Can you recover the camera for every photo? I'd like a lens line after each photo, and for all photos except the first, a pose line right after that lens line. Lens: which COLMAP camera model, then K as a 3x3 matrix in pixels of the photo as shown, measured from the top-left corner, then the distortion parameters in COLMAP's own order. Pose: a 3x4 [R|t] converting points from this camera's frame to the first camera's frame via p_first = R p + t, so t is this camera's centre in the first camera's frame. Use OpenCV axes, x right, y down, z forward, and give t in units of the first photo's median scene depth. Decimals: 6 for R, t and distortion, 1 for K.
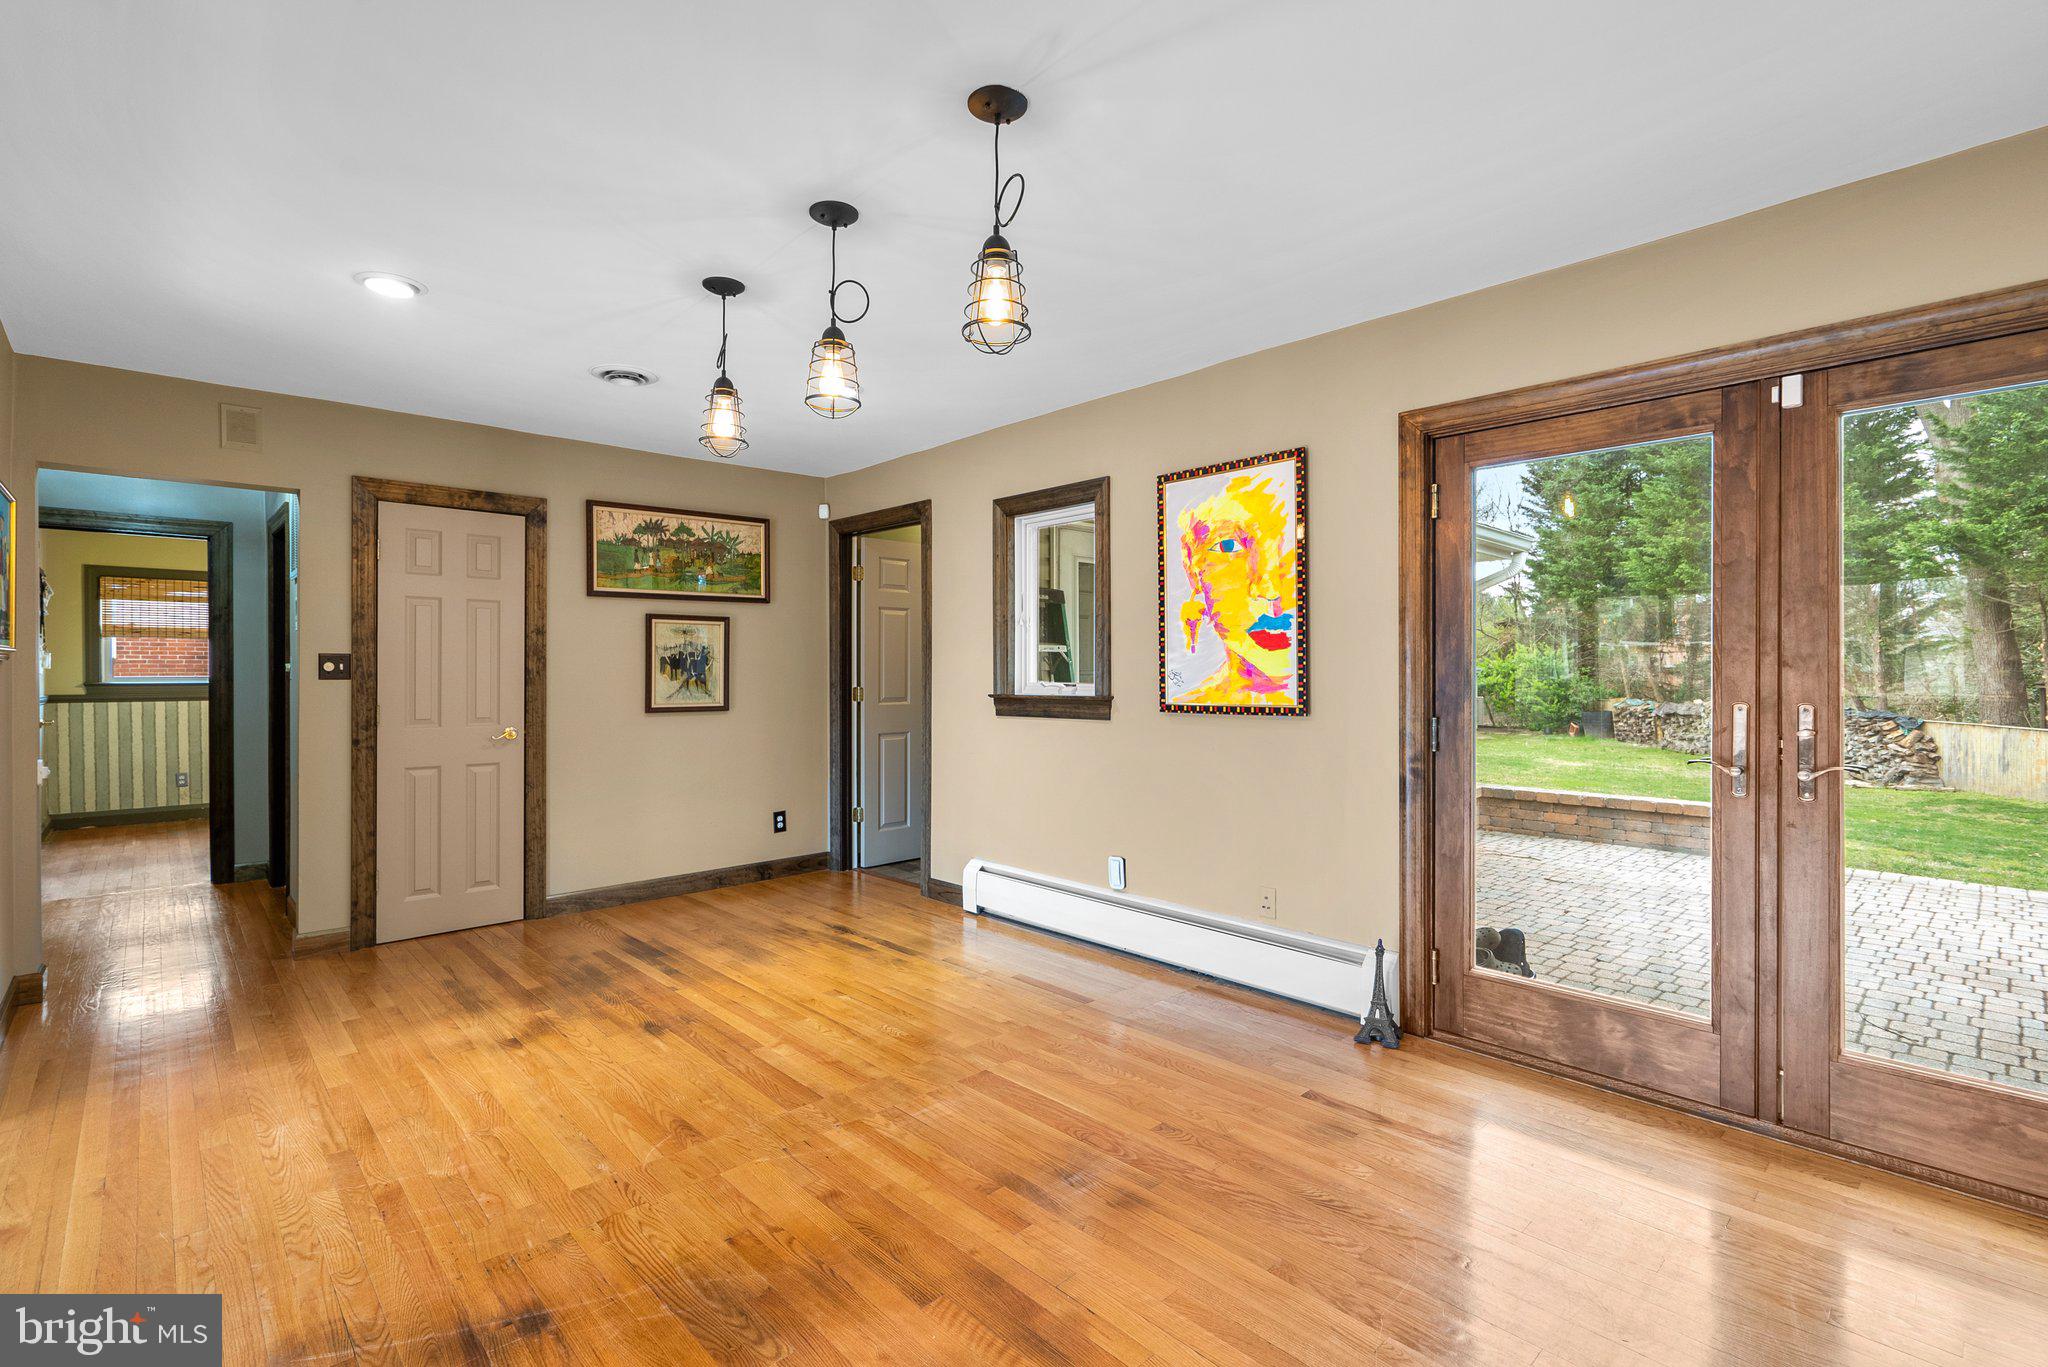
lens RADIAL K [[937.6, 0, 1026.6], [0, 937.6, 671.0], [0, 0, 1]] dist [-0.002786, 0.000287]
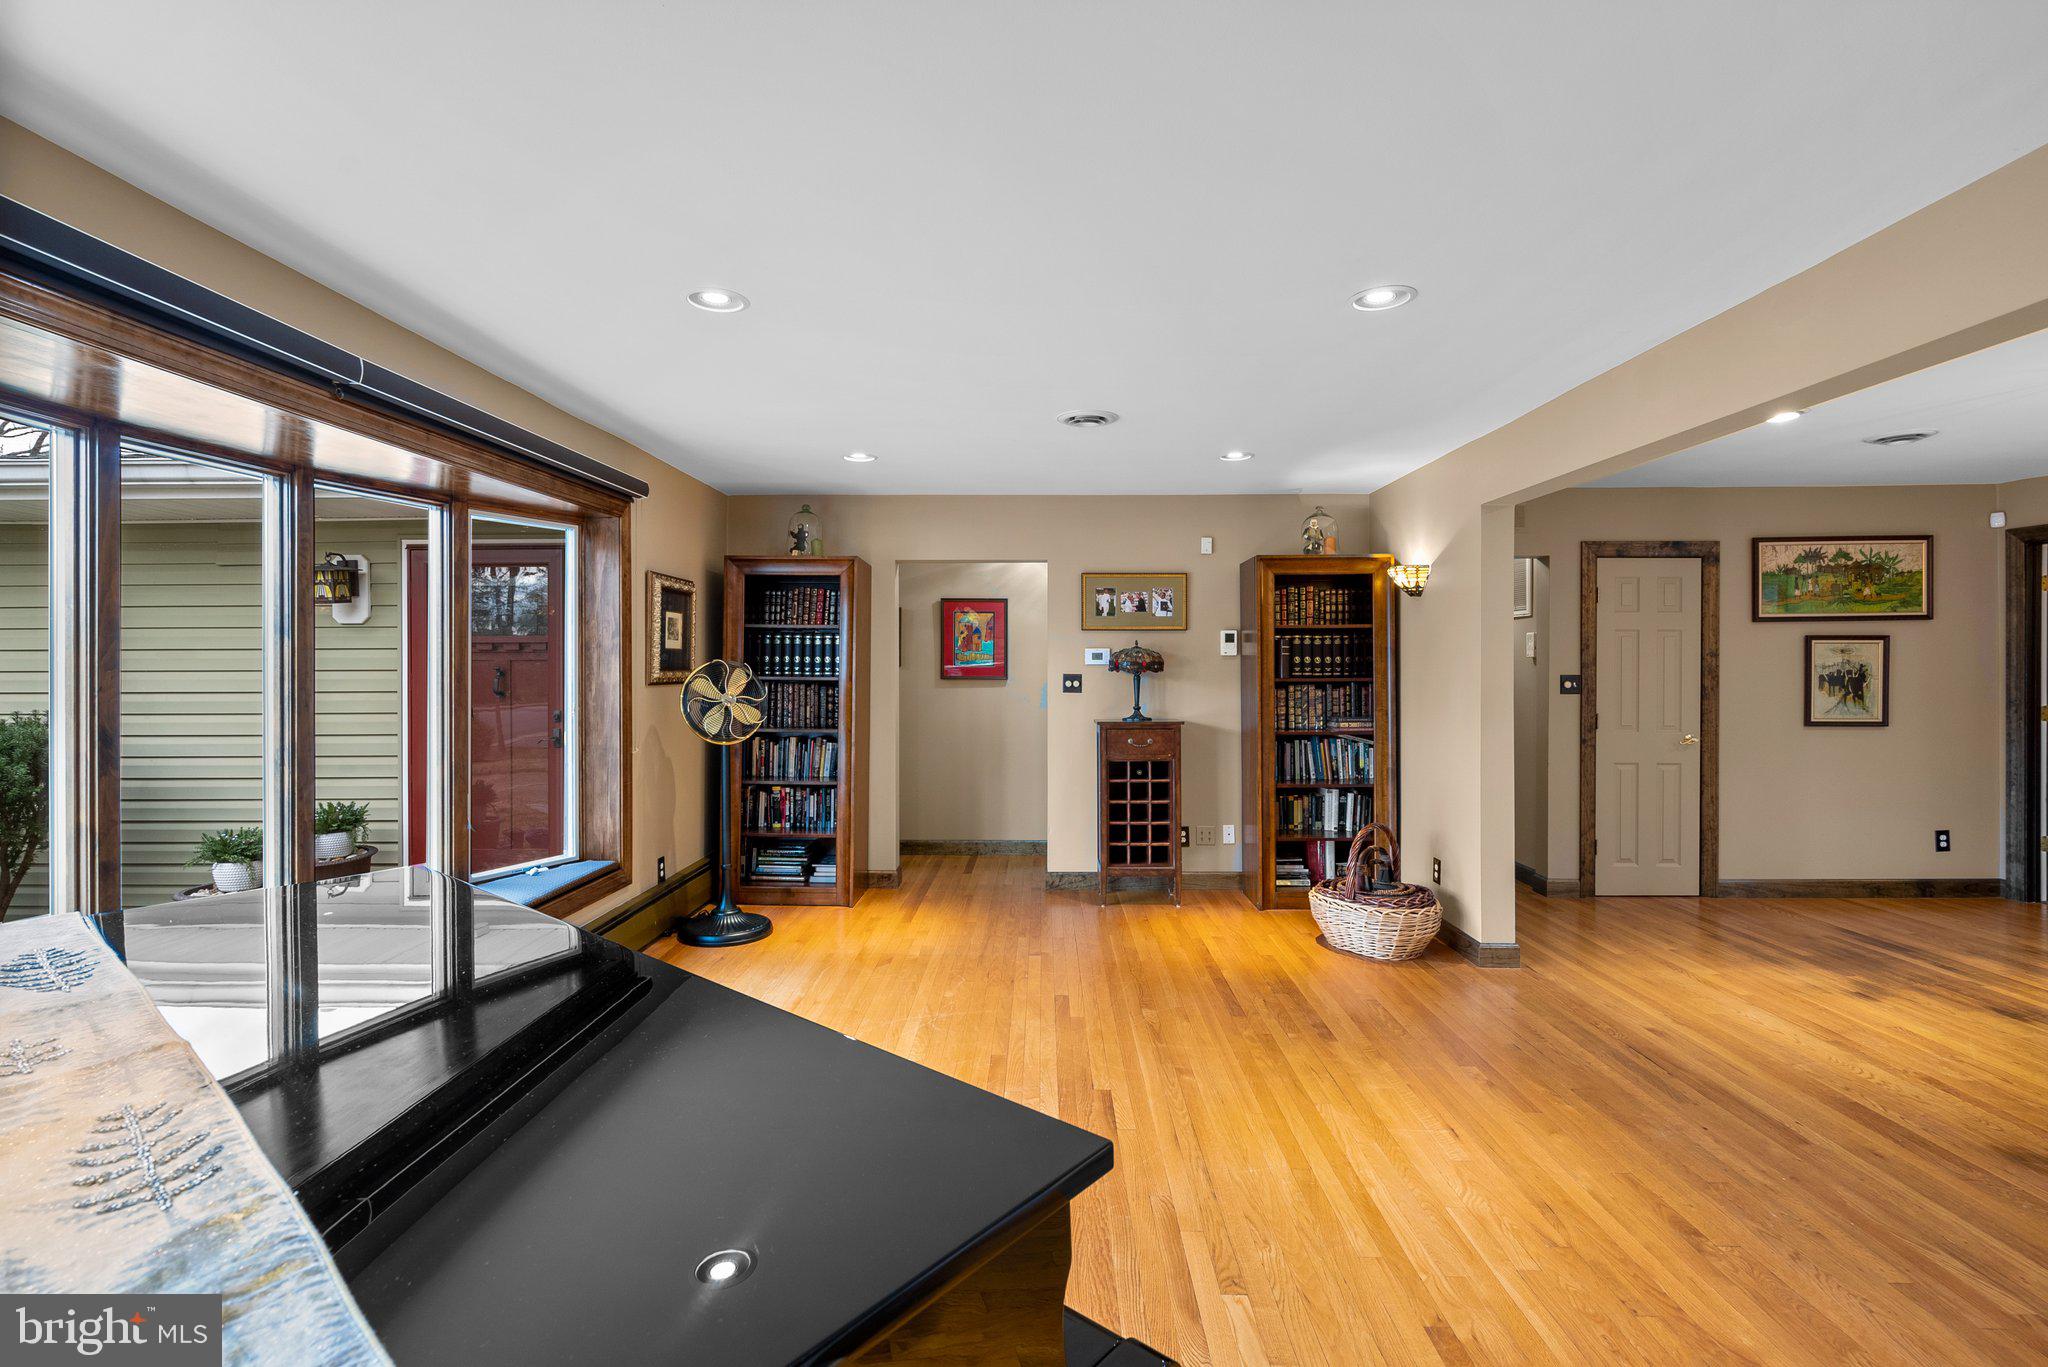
lens RADIAL K [[937.9, 0, 1018.3], [0, 937.9, 663.3], [0, 0, 1]] dist [0.000615, 0.000374]
pose [[0.711843, 0.000739, -0.702338, -0.353026], [0.001039, 0.999997, 0.002104, -0.038703], [0.702337, -0.002228, 0.711841, -0.515781]]
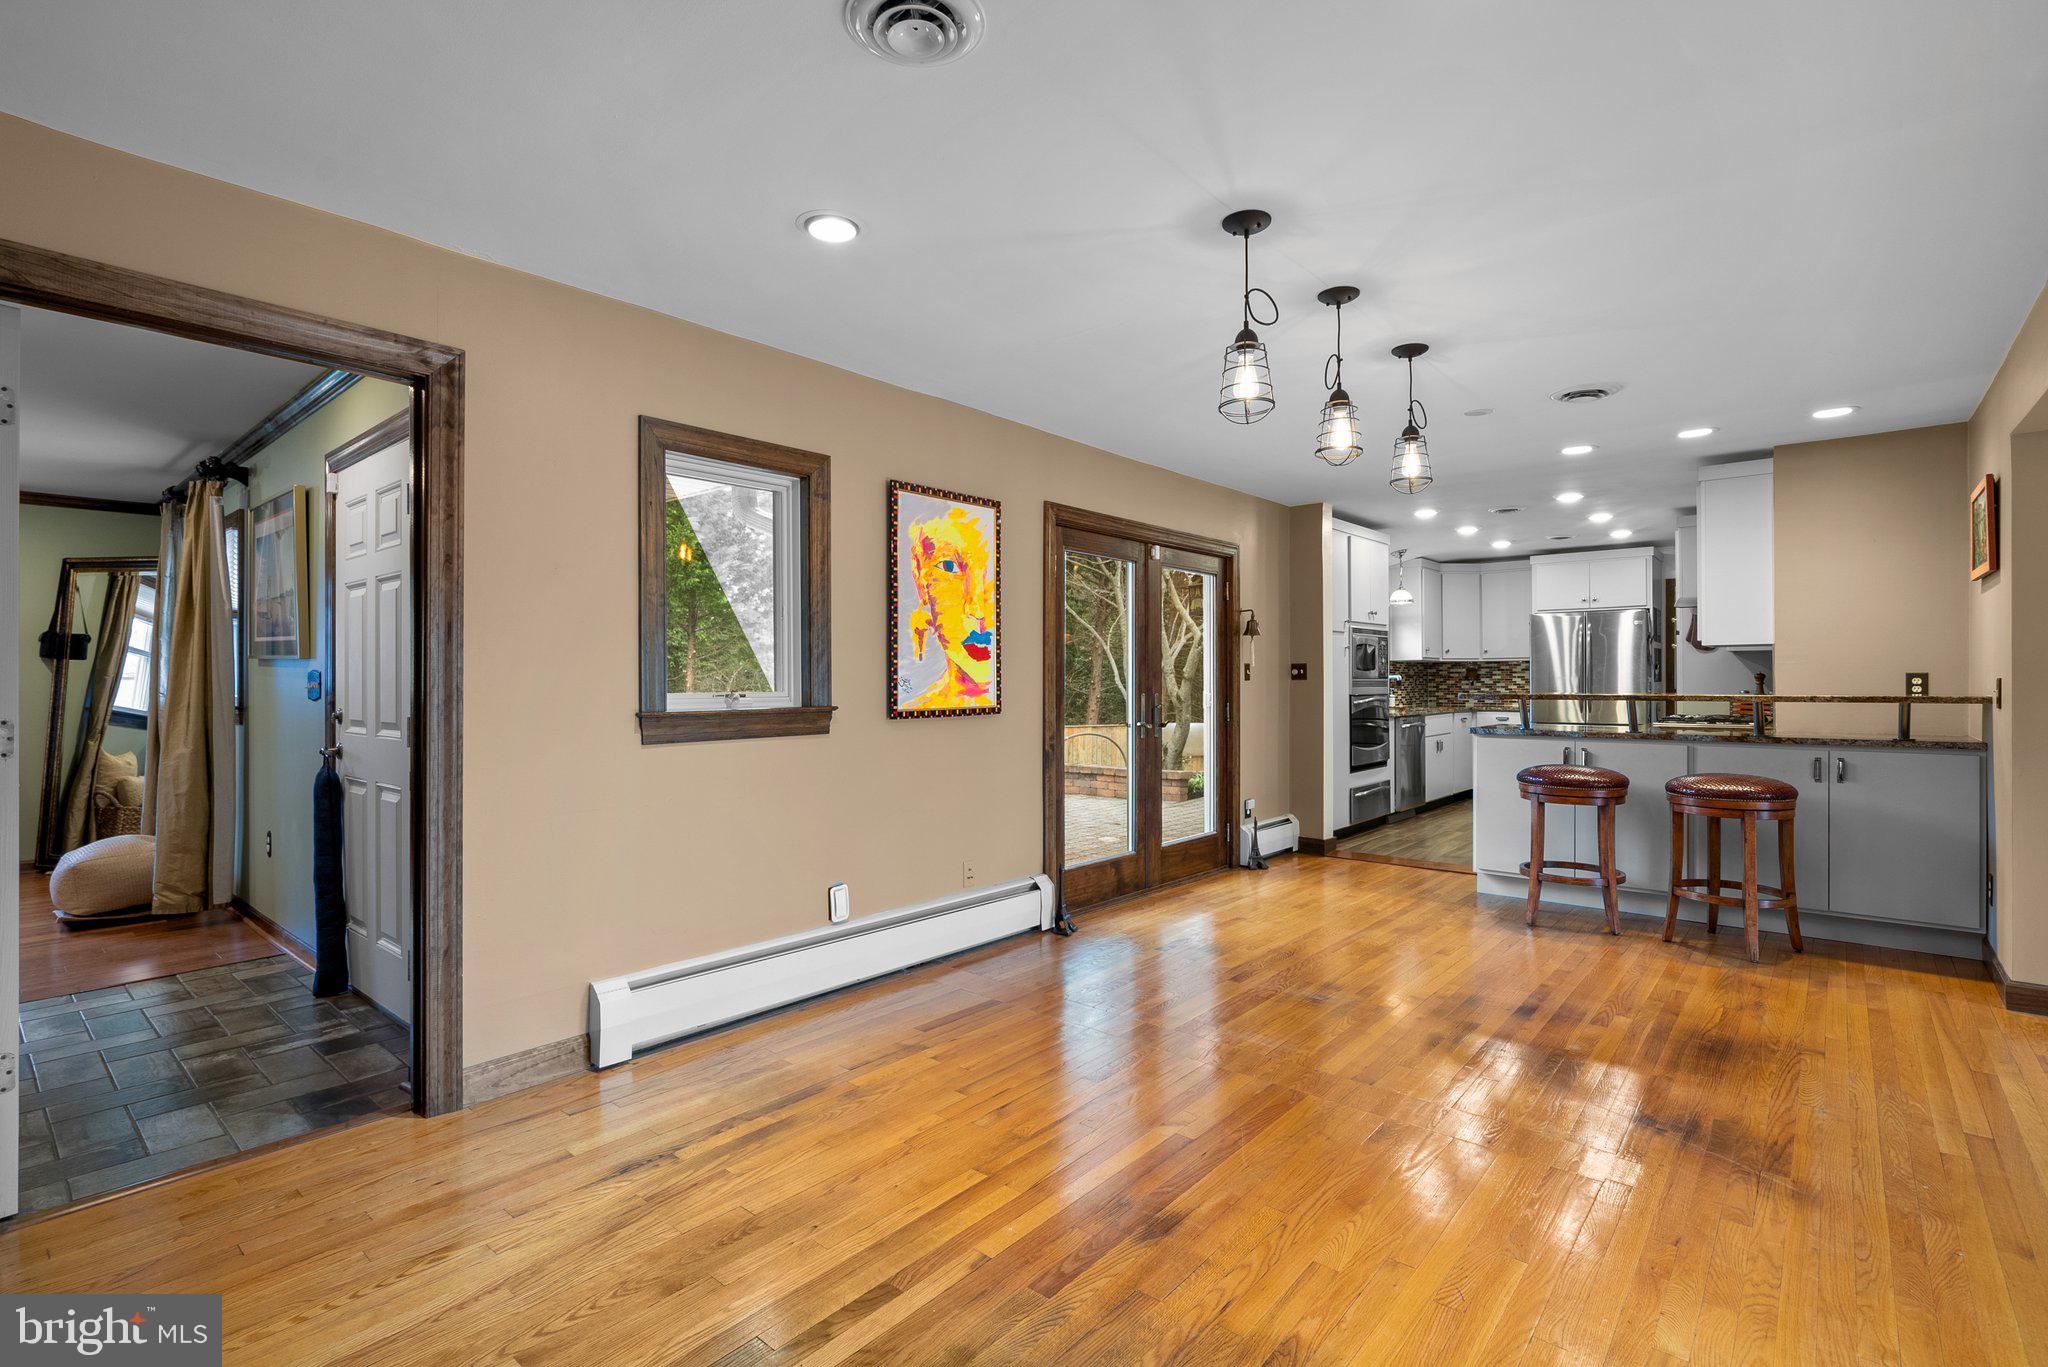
lens RADIAL K [[950.0, 0, 1024.6], [0, 950.0, 677.8], [0, 0, 1]] dist [0.000721, 0.000145]
pose [[-0.104598, 0.004175, 0.994506, -0.810202], [0.001046, 0.999991, -0.004088, 0.004046], [-0.994514, 0.000613, -0.104602, 0.902929]]
